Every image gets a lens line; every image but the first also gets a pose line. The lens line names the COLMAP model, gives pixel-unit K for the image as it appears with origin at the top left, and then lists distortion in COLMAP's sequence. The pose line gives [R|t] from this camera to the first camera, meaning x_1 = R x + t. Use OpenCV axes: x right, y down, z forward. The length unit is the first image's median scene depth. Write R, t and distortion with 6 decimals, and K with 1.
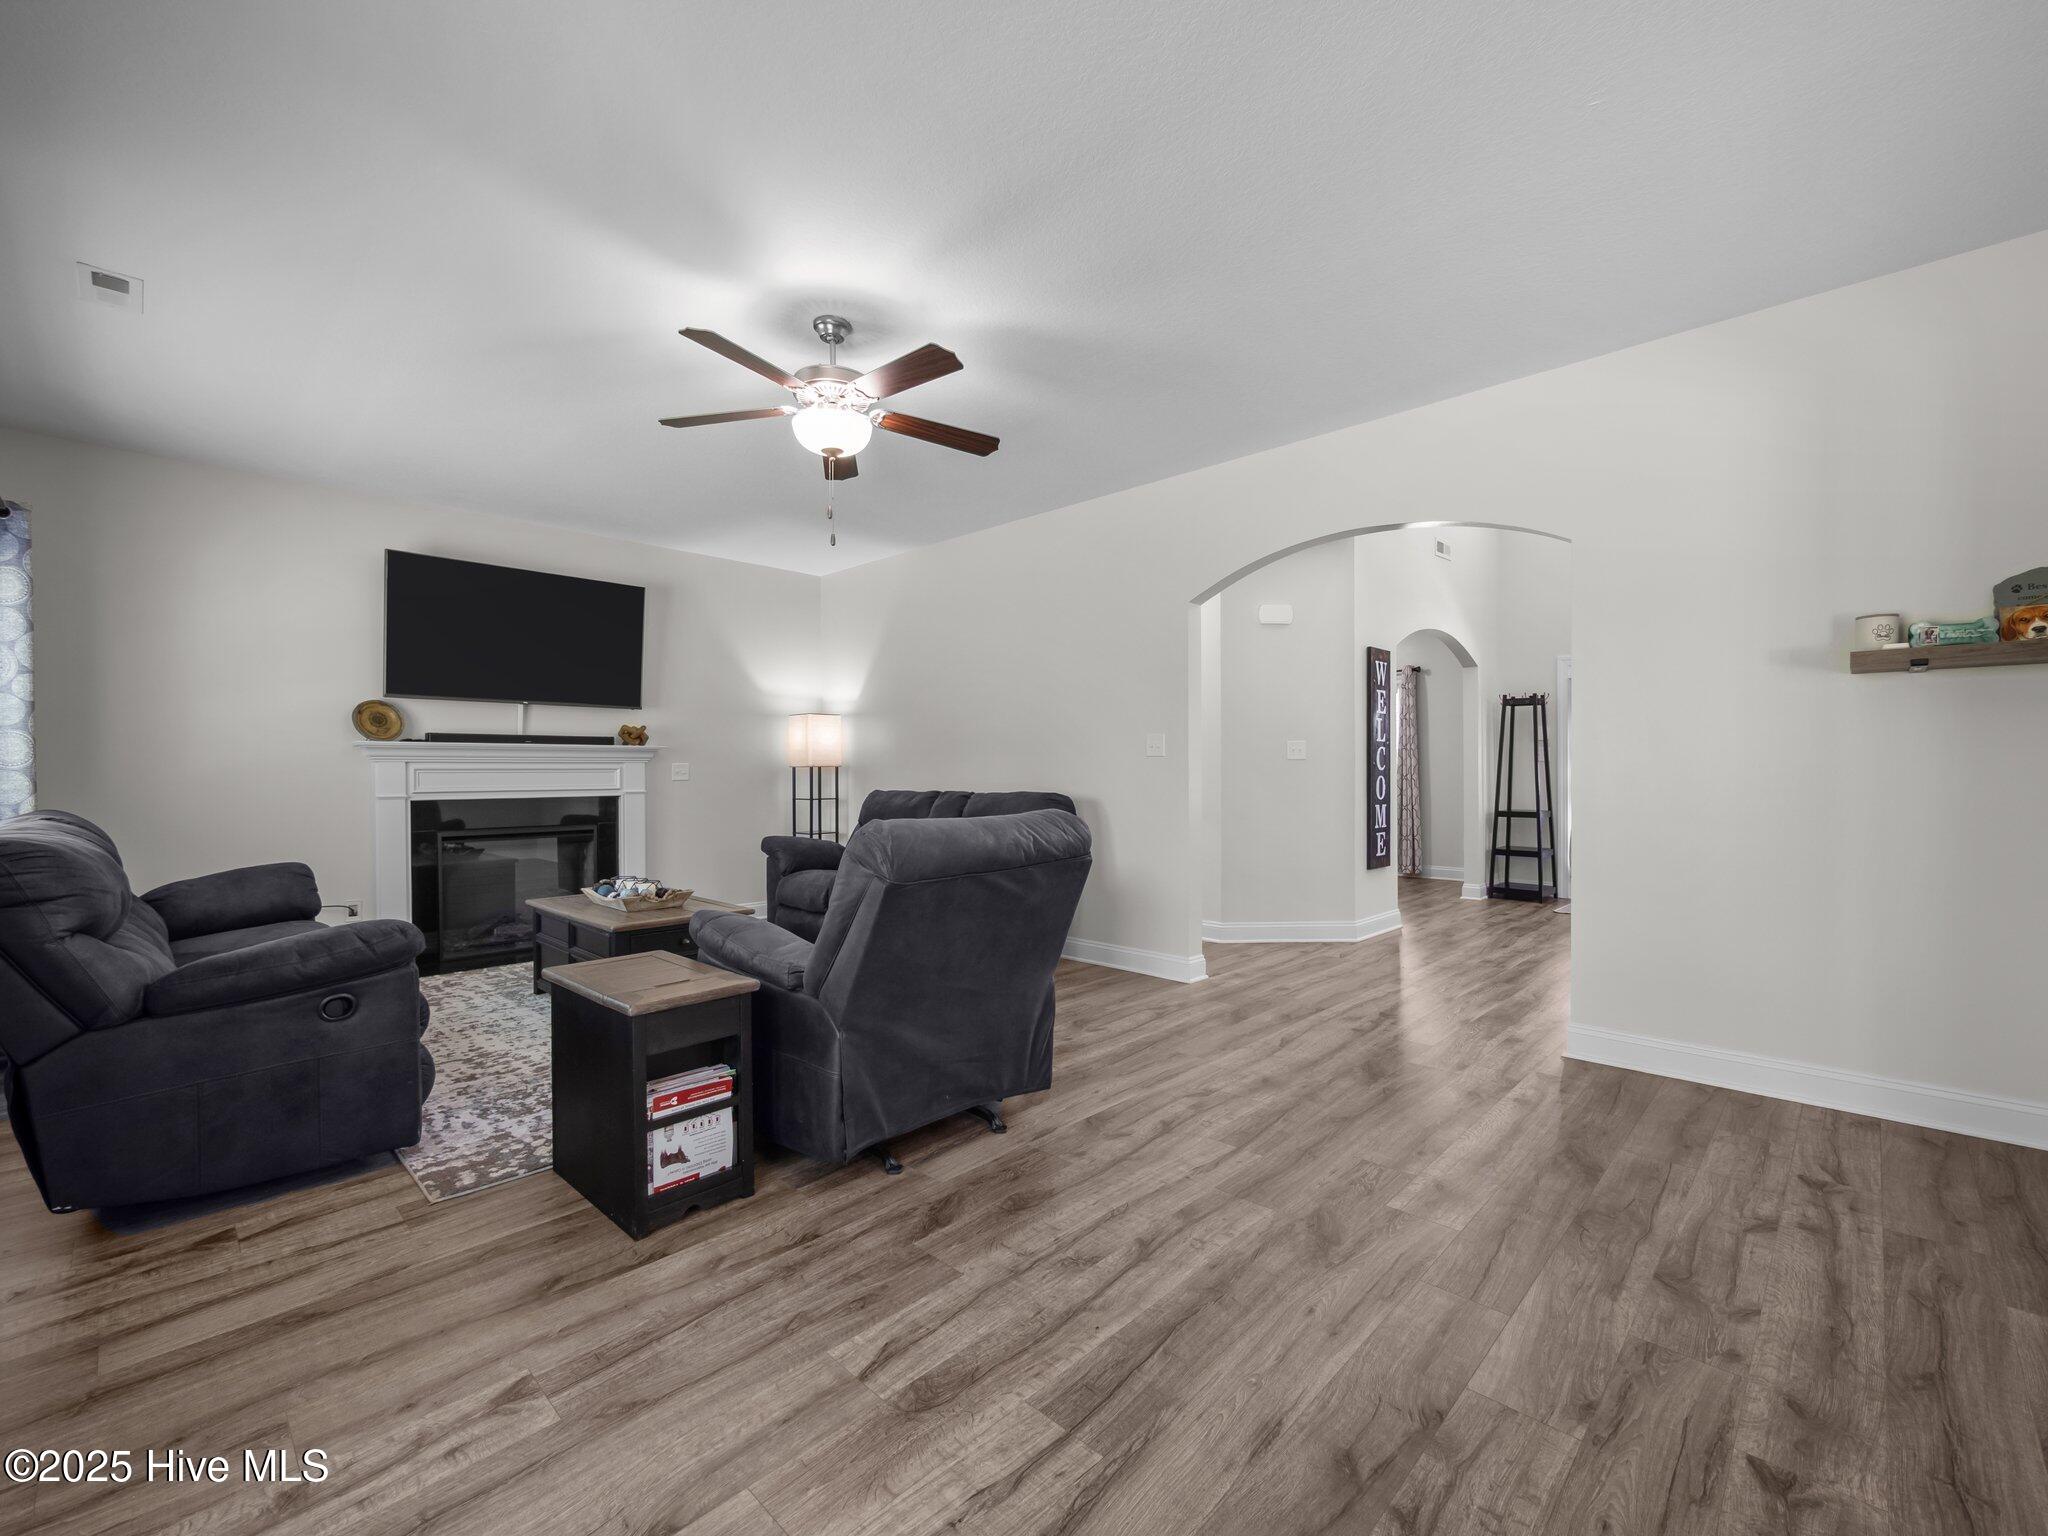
lens RADIAL K [[870.2, 0, 1018.8], [0, 870.2, 766.0], [0, 0, 1]] dist [-0.006996, 0.000303]
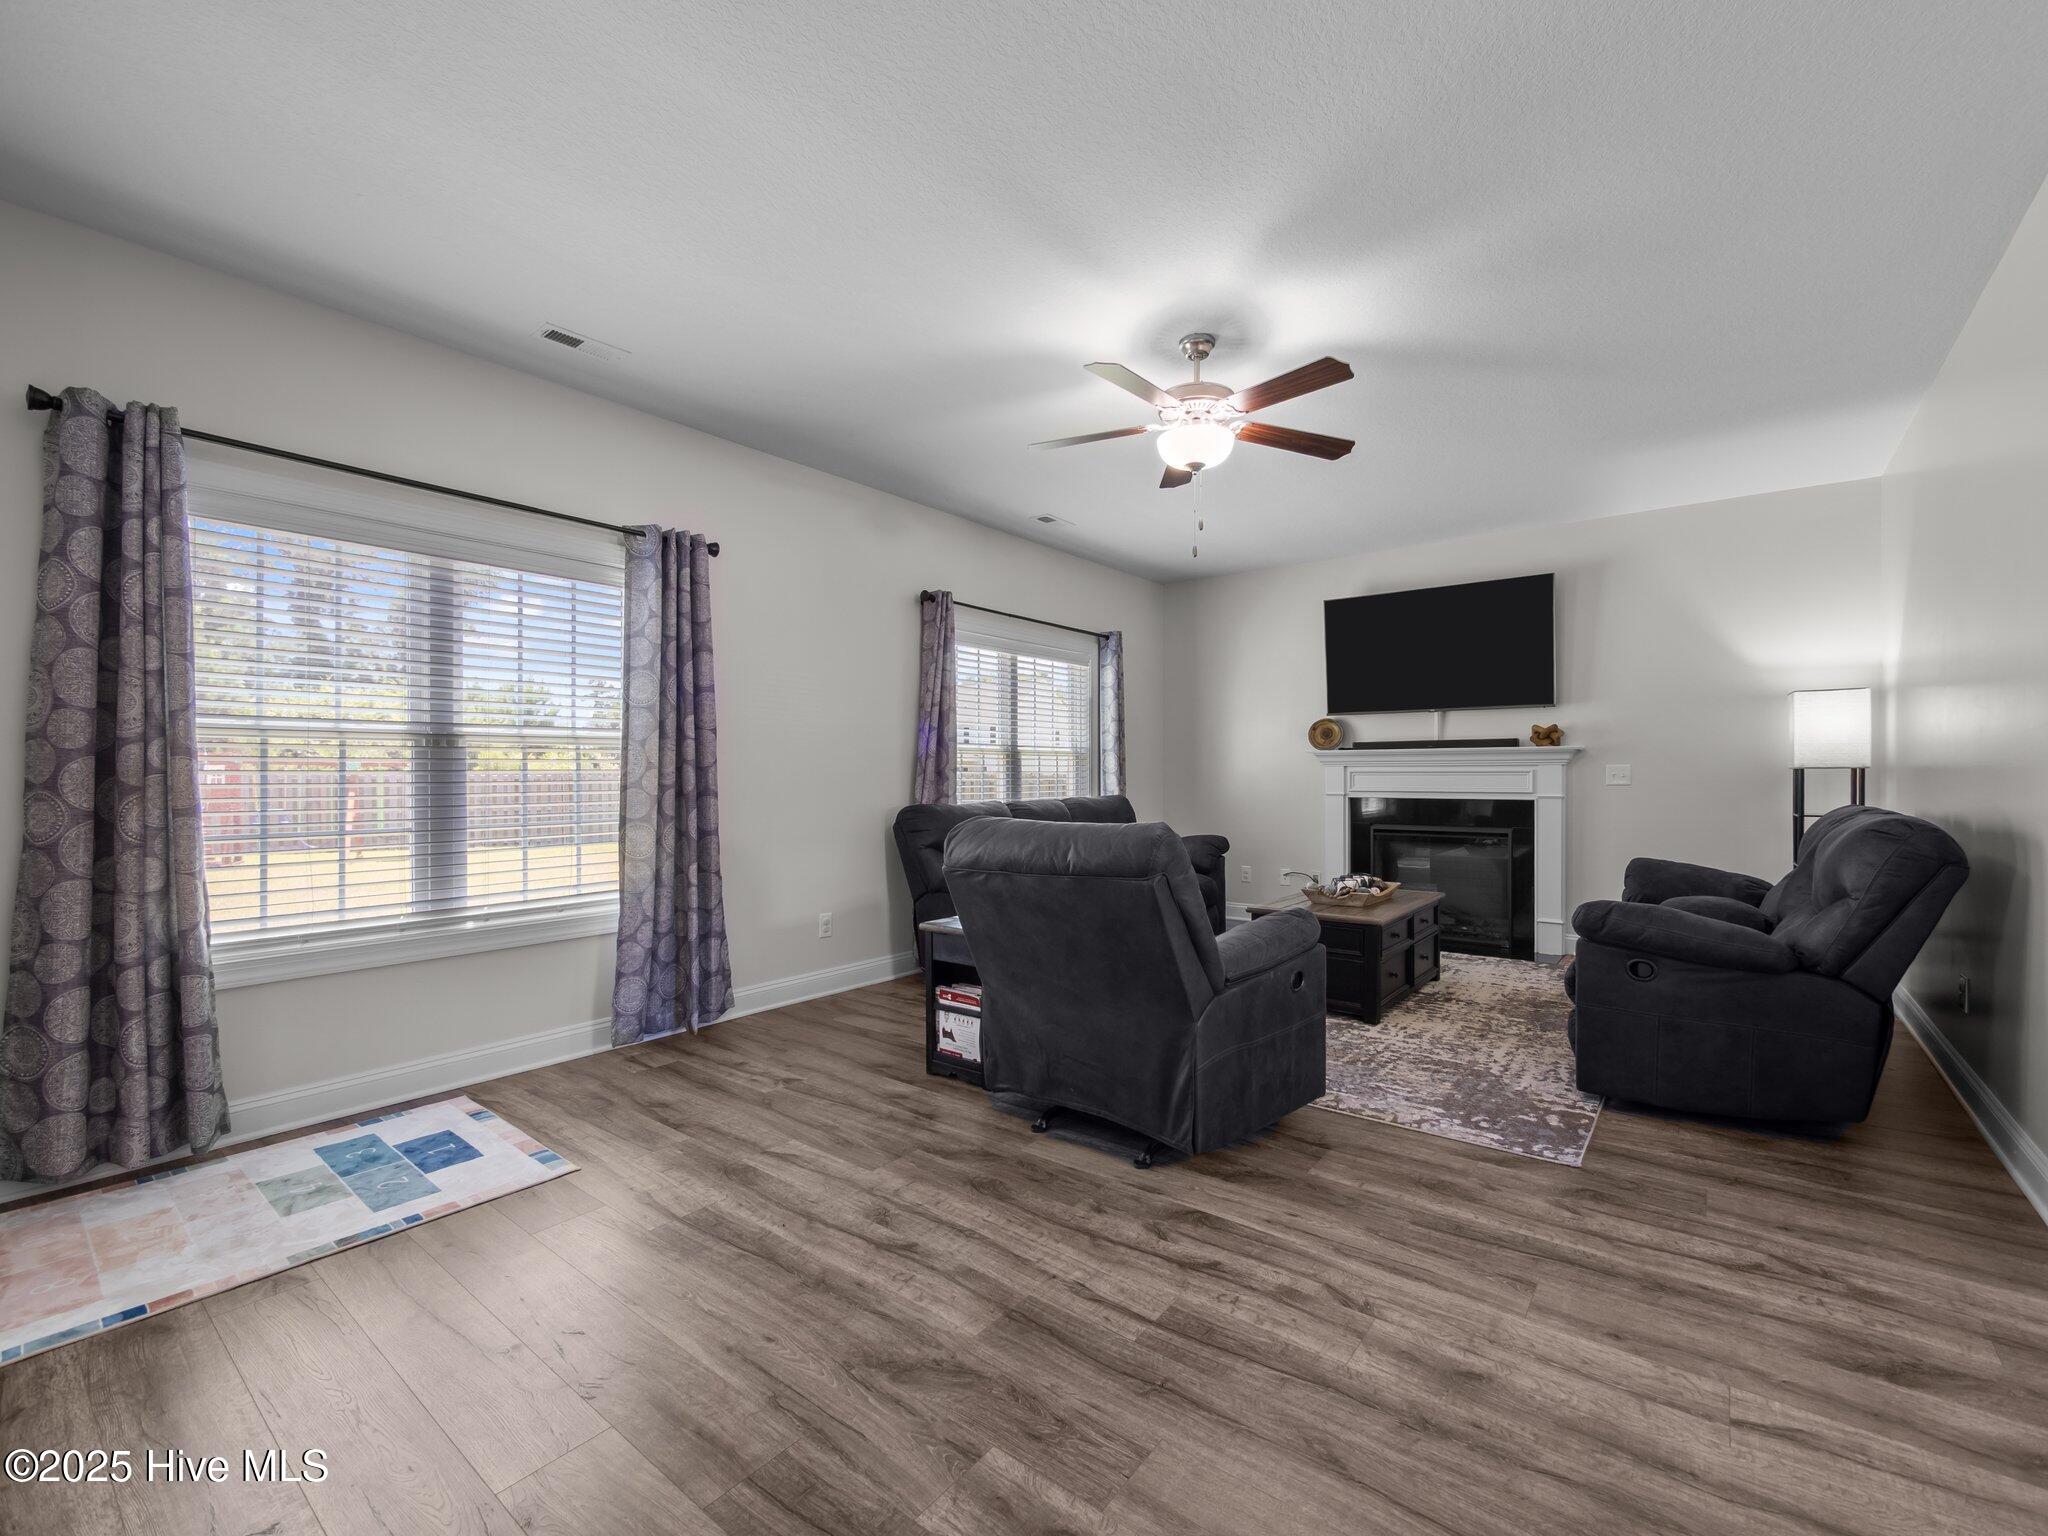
lens RADIAL K [[870.2, 0, 1060.3], [0, 870.2, 770.1], [0, 0, 1]] dist [-0.006996, 0.000303]
pose [[0.125361, -0.000372, -0.992111, 0.786211], [0.006201, 0.999981, 0.000409, -0.003623], [0.992092, -0.006204, 0.125361, 0.707472]]
